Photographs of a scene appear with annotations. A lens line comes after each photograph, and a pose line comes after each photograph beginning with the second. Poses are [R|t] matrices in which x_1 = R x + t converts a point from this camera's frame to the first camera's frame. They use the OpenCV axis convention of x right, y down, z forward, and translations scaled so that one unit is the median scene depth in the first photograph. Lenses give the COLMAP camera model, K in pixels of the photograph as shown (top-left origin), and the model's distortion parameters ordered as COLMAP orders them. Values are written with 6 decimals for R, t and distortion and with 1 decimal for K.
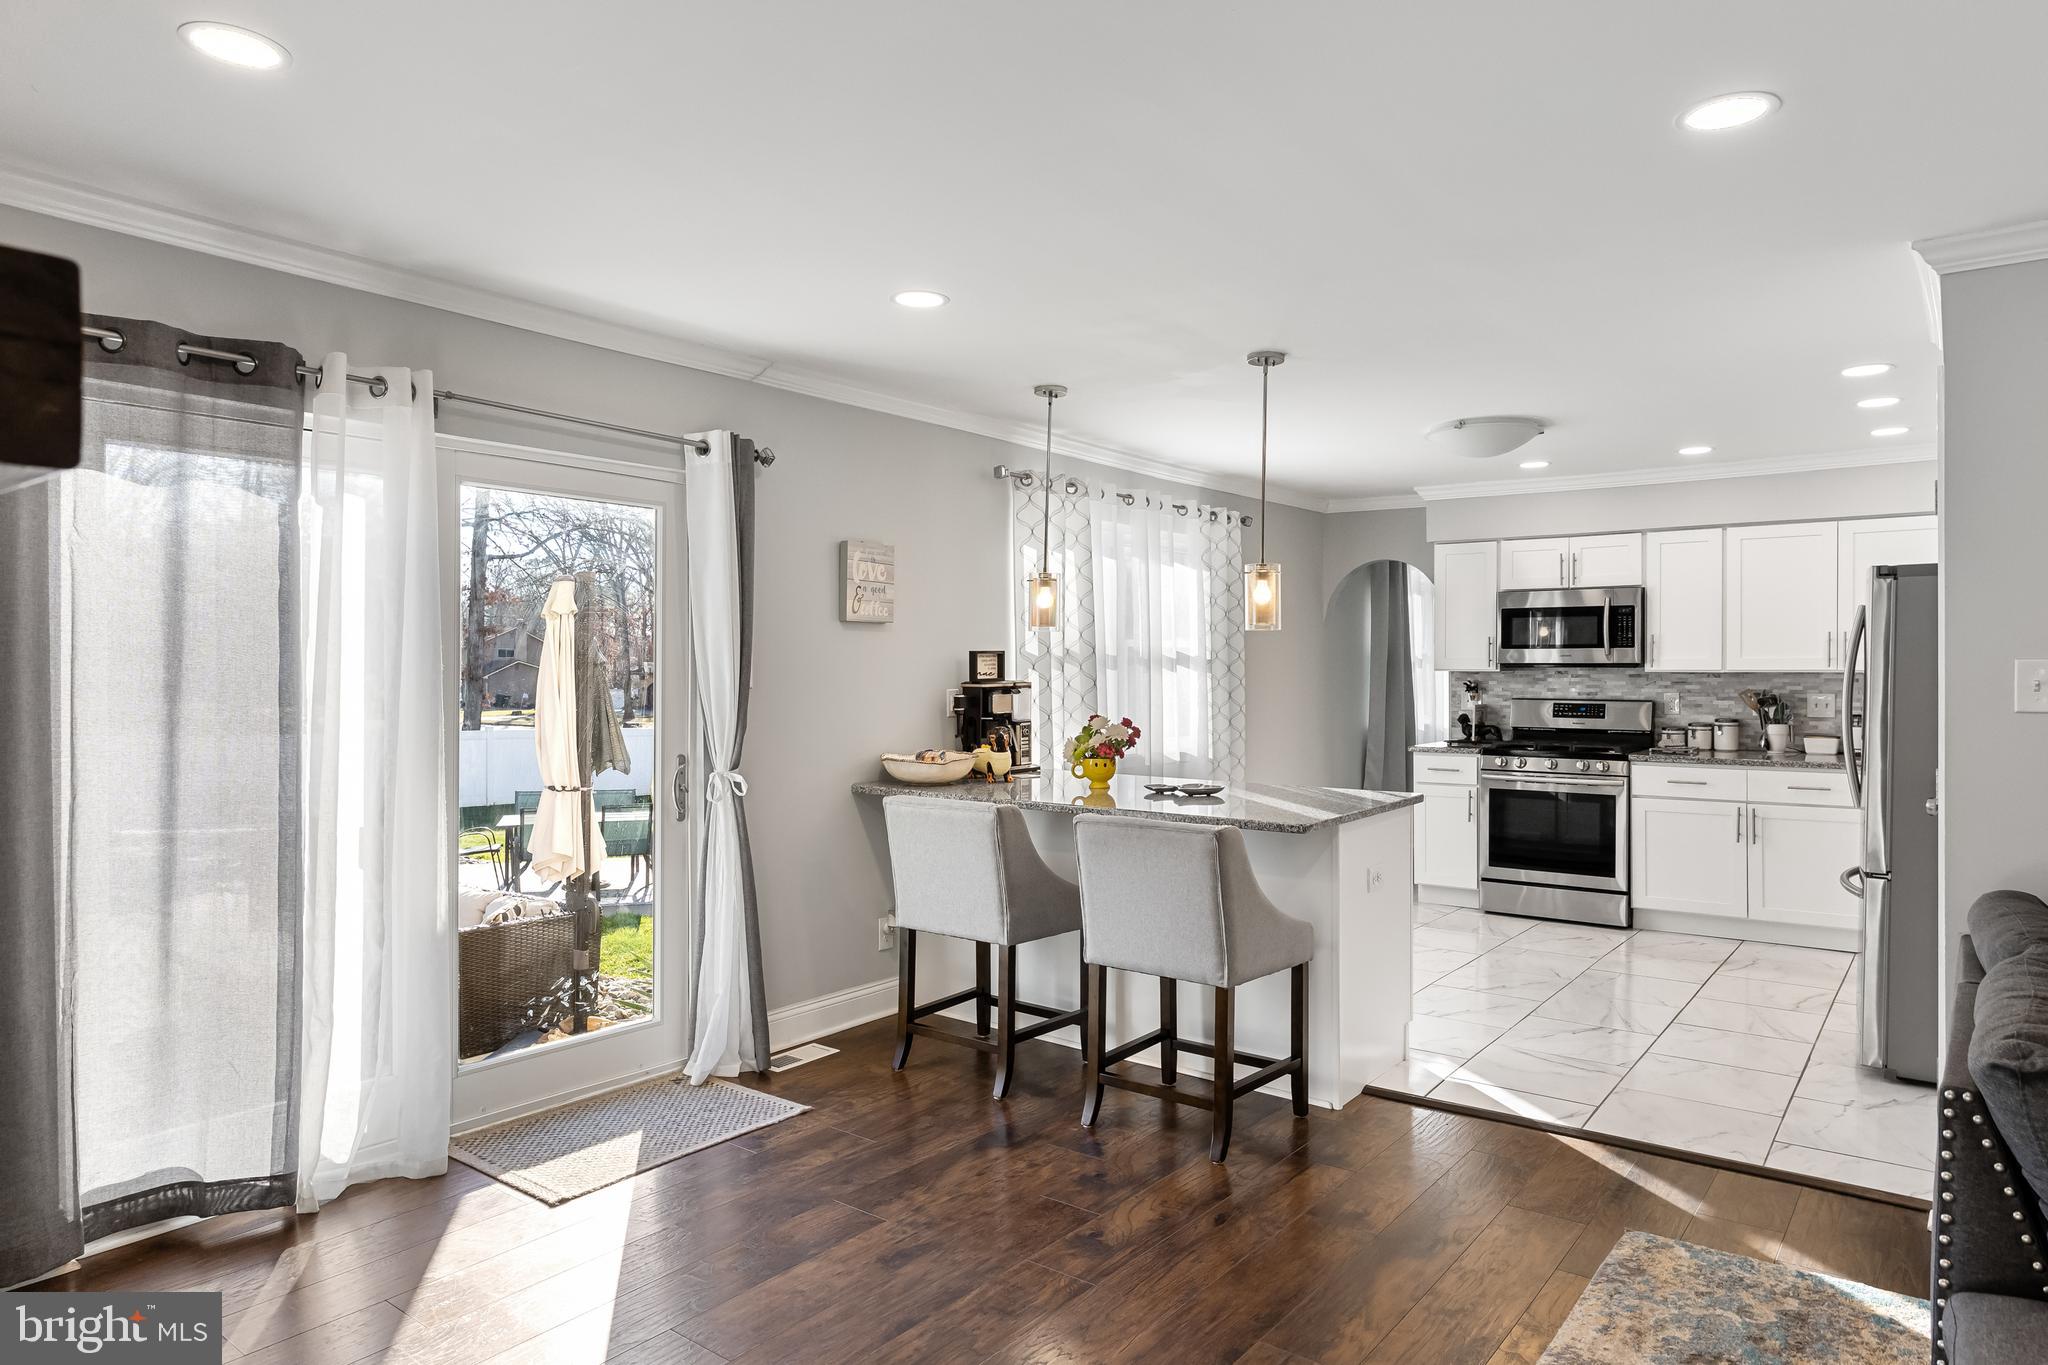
lens RADIAL K [[1265.8, 0, 1029.4], [0, 1265.8, 665.5], [0, 0, 1]] dist [-0.001930, -0.000152]
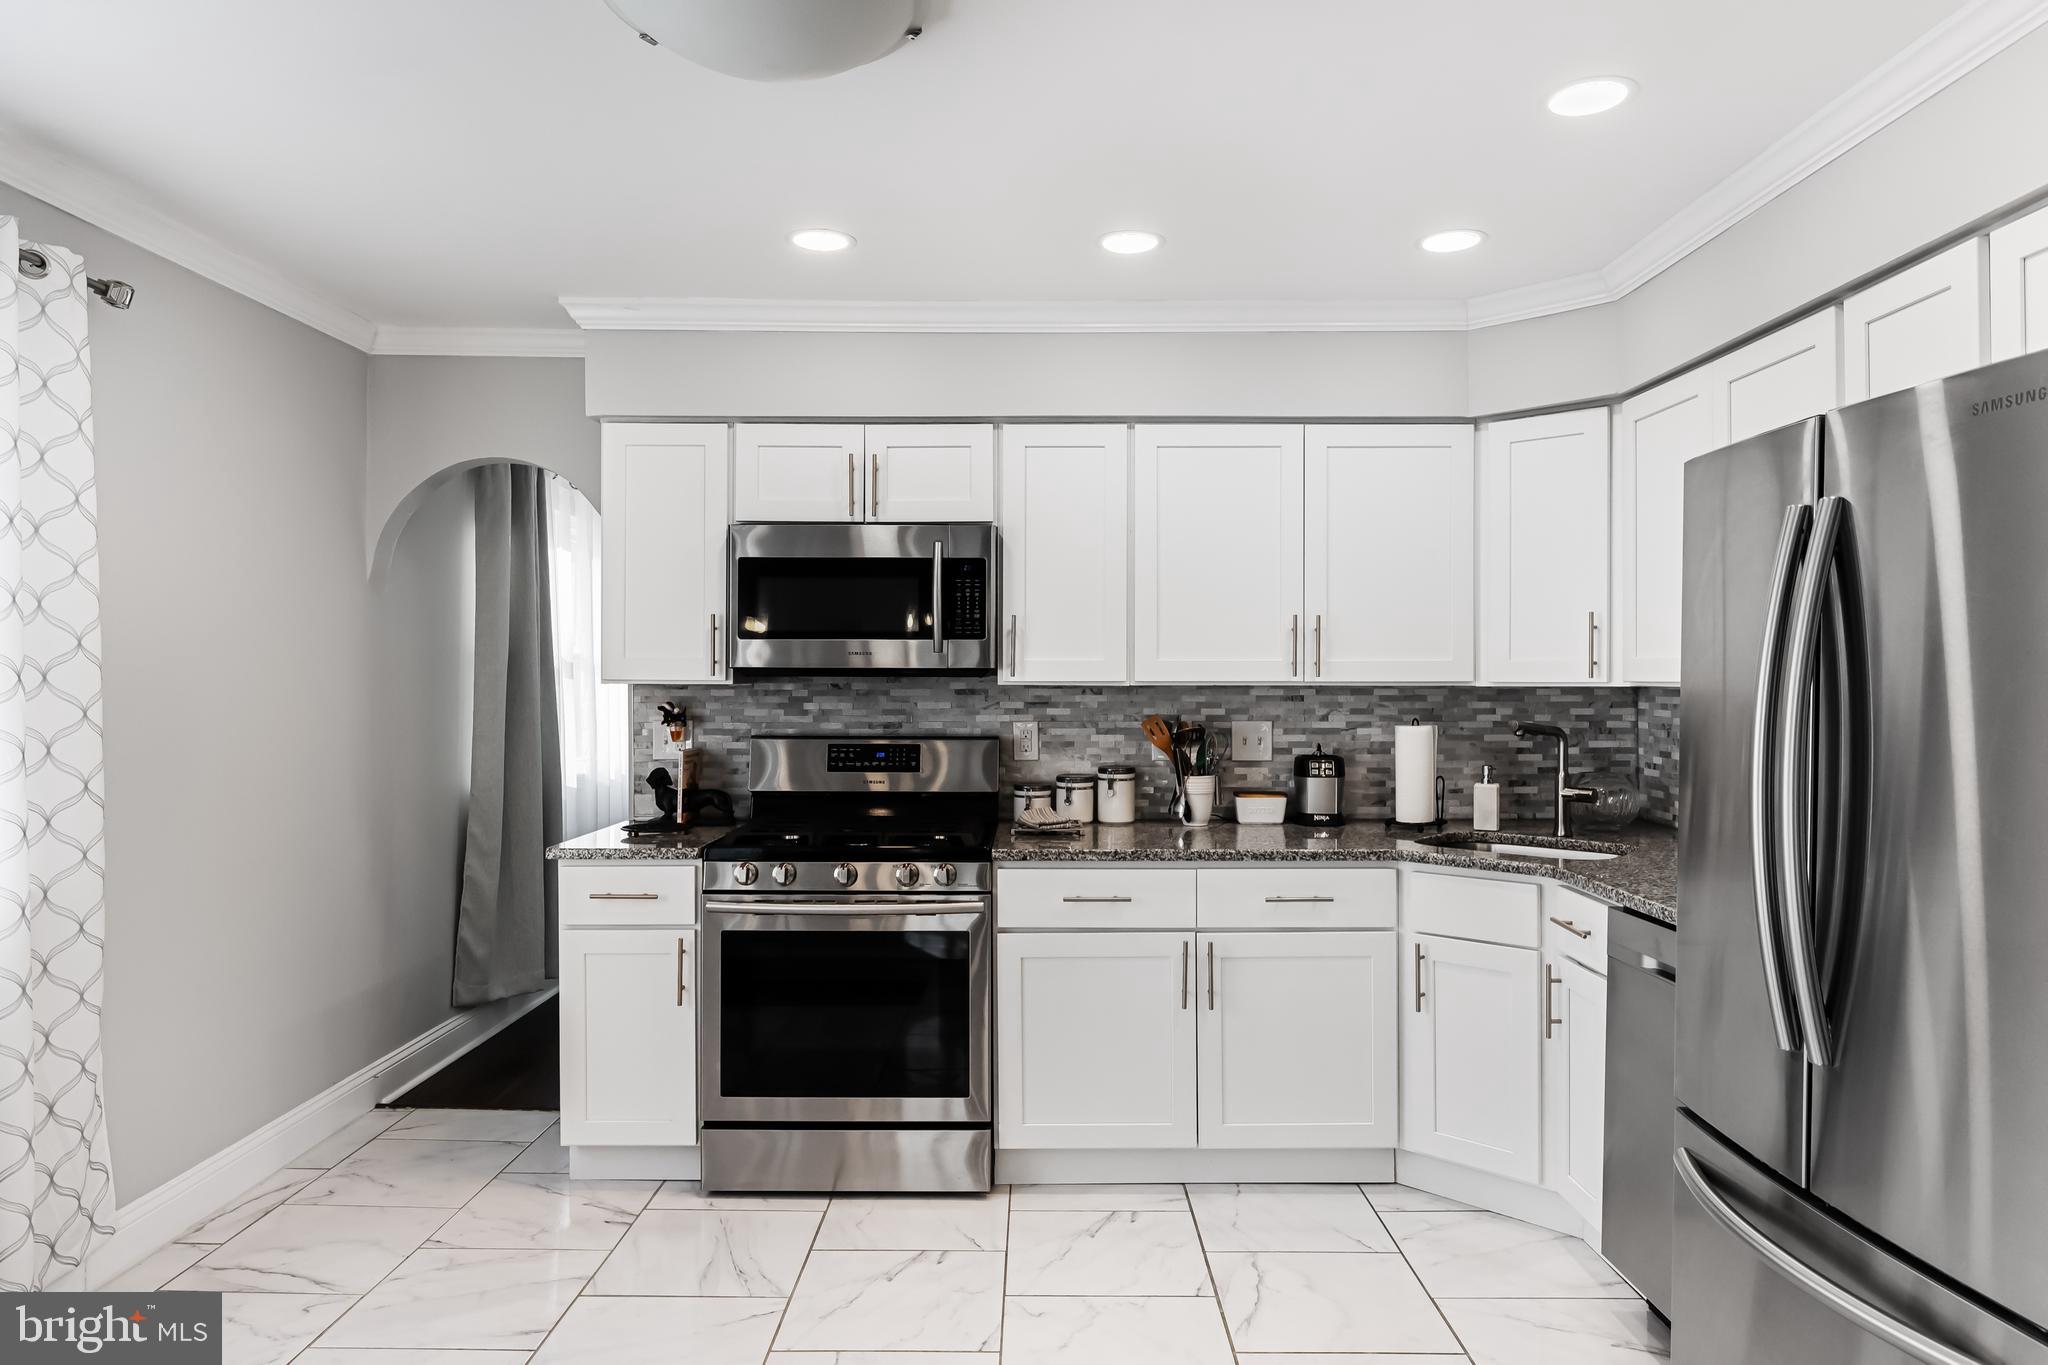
lens RADIAL K [[1281.4, 0, 1033.0], [0, 1281.4, 684.5], [0, 0, 1]] dist [-0.012831, -0.000194]
pose [[0.798294, -0.002922, 0.602261, 0.169791], [-0.003040, 0.999956, 0.008881, -0.000085], [-0.602261, -0.008921, 0.798250, 0.551615]]
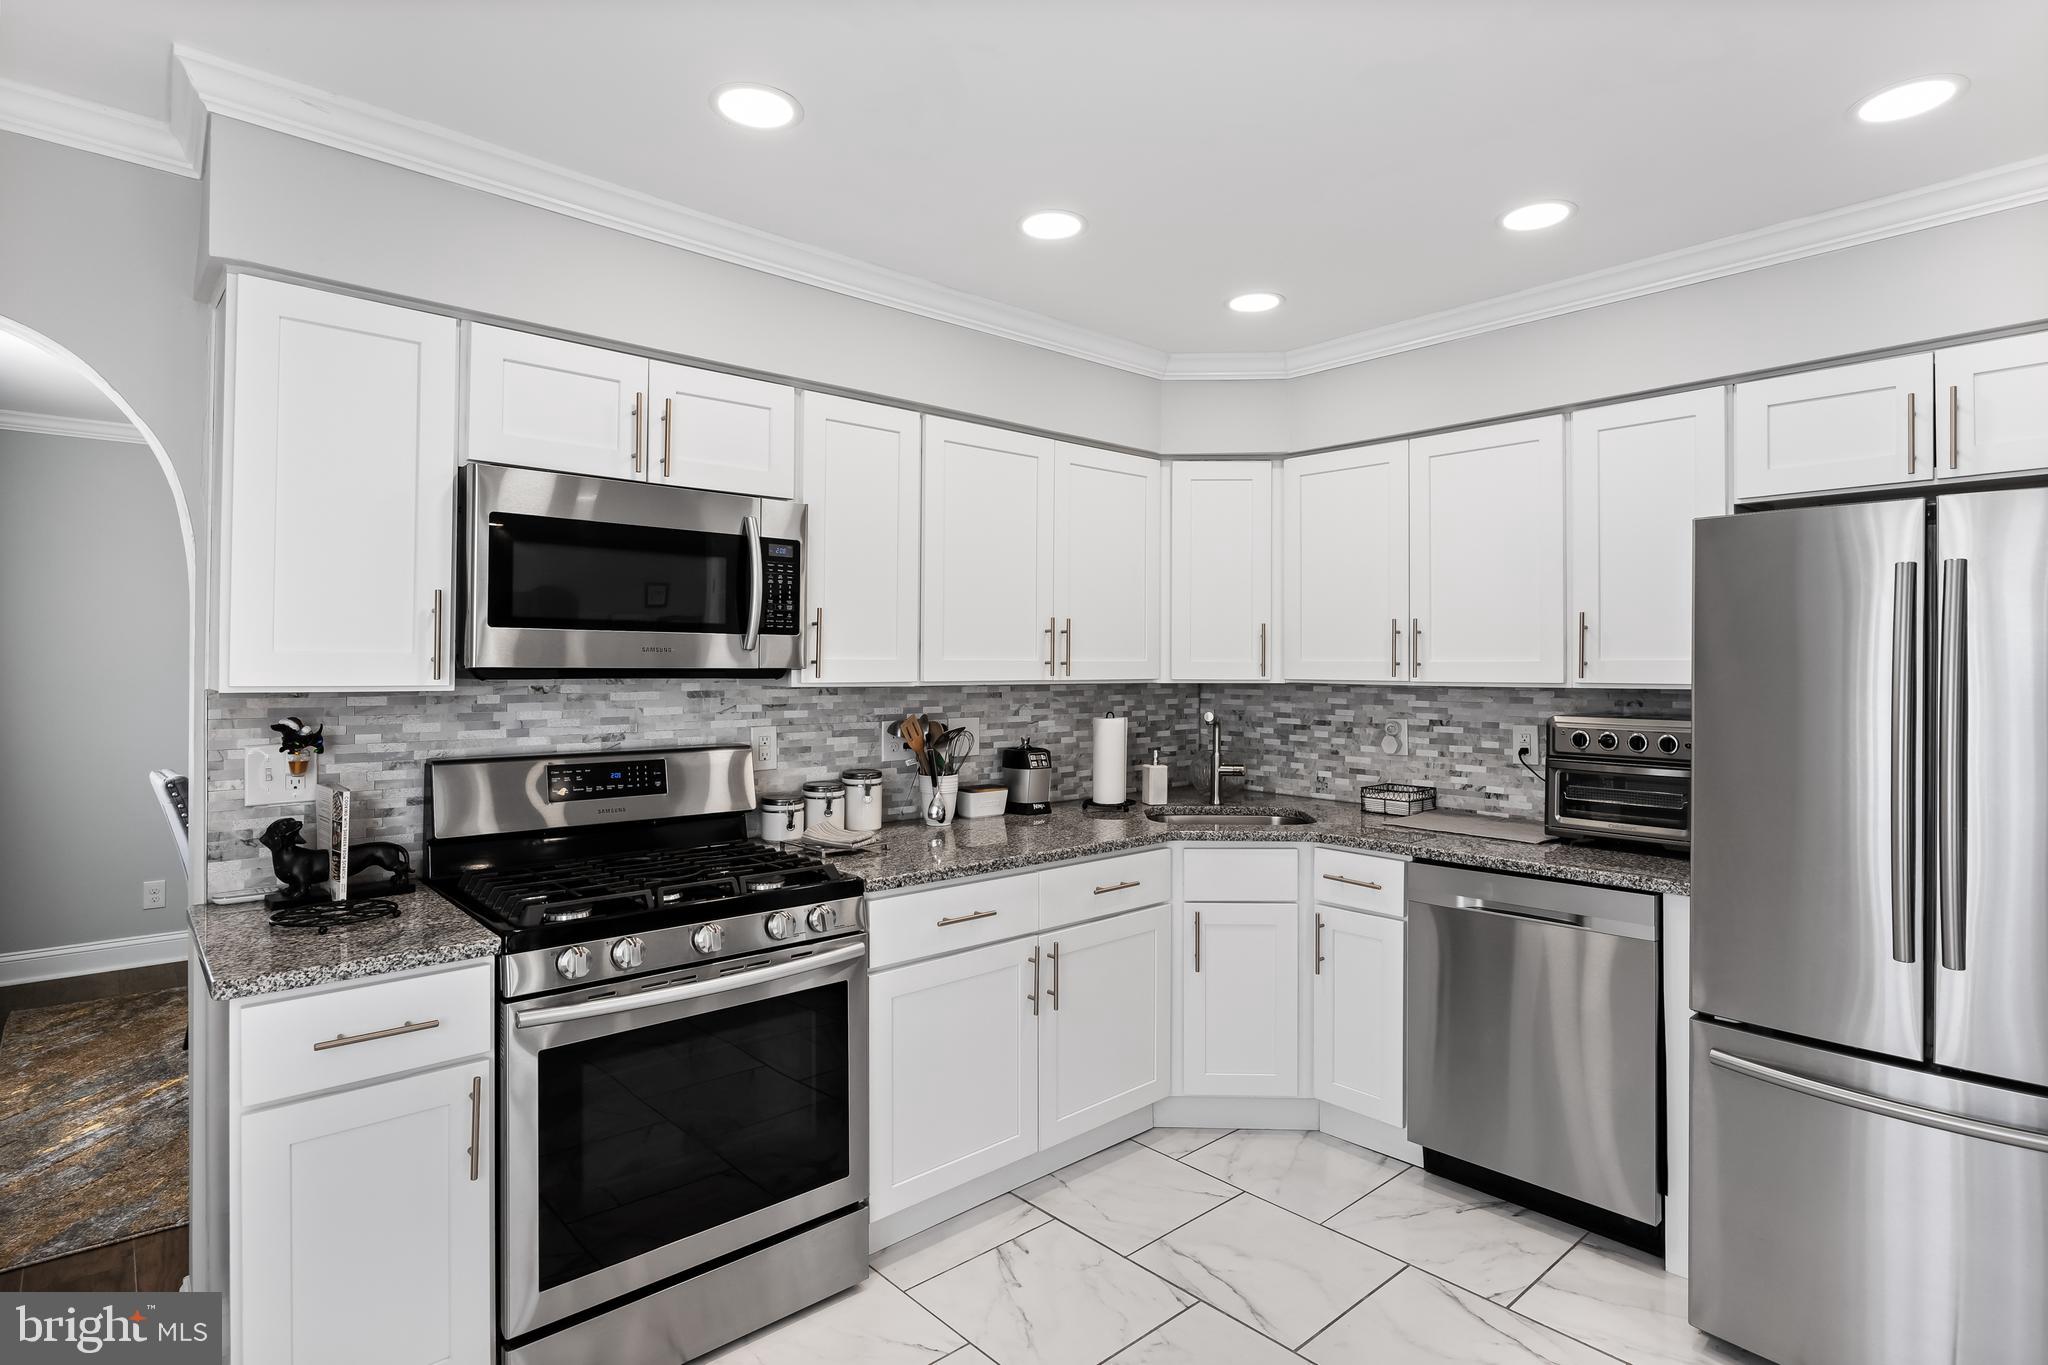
lens RADIAL K [[1046.6, 0, 1030.2], [0, 1046.6, 664.2], [0, 0, 1]] dist [-0.002607, -0.000337]
pose [[0.191130, 0.002195, 0.981562, 0.122823], [-0.005787, 0.999983, -0.001110, -0.003425], [-0.981548, -0.005468, 0.191139, 0.830016]]
